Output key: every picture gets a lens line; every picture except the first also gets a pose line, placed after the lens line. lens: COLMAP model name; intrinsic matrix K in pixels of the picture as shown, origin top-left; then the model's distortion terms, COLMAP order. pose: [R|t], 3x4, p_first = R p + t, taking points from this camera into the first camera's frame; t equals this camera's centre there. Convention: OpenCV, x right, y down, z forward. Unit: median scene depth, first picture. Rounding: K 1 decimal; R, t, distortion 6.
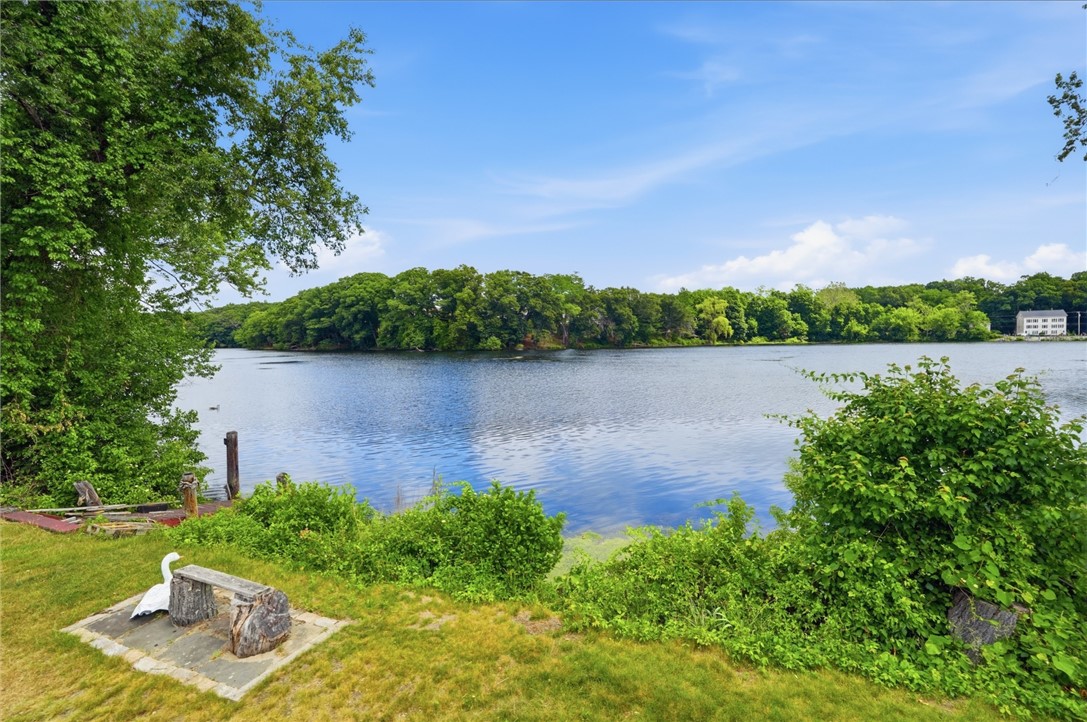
lens RADIAL K [[481.8, 0, 532.8], [0, 481.8, 355.9], [0, 0, 1]] dist [-0.006303, 0.001855]
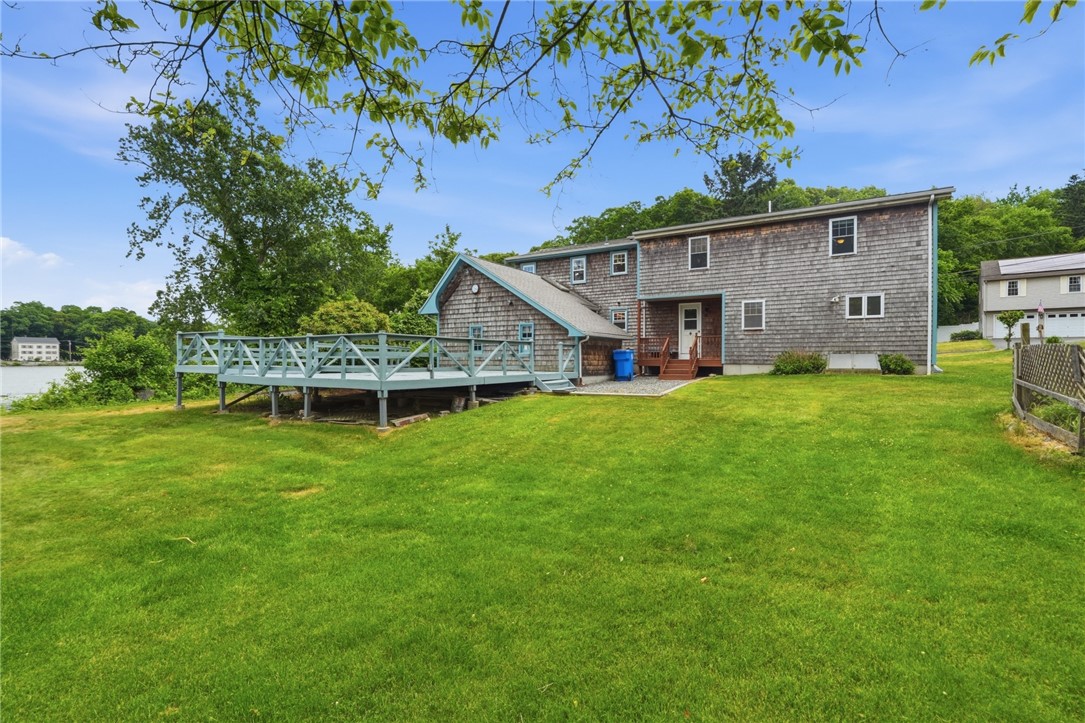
lens RADIAL K [[498.8, 0, 563.6], [0, 498.8, 363.2], [0, 0, 1]] dist [-0.044929, 0.011533]
pose [[-0.088346, 0.008621, 0.996053, -0.956331], [0.038449, 0.999247, -0.005238, 0.128139], [-0.995348, 0.037834, -0.088610, -0.593100]]
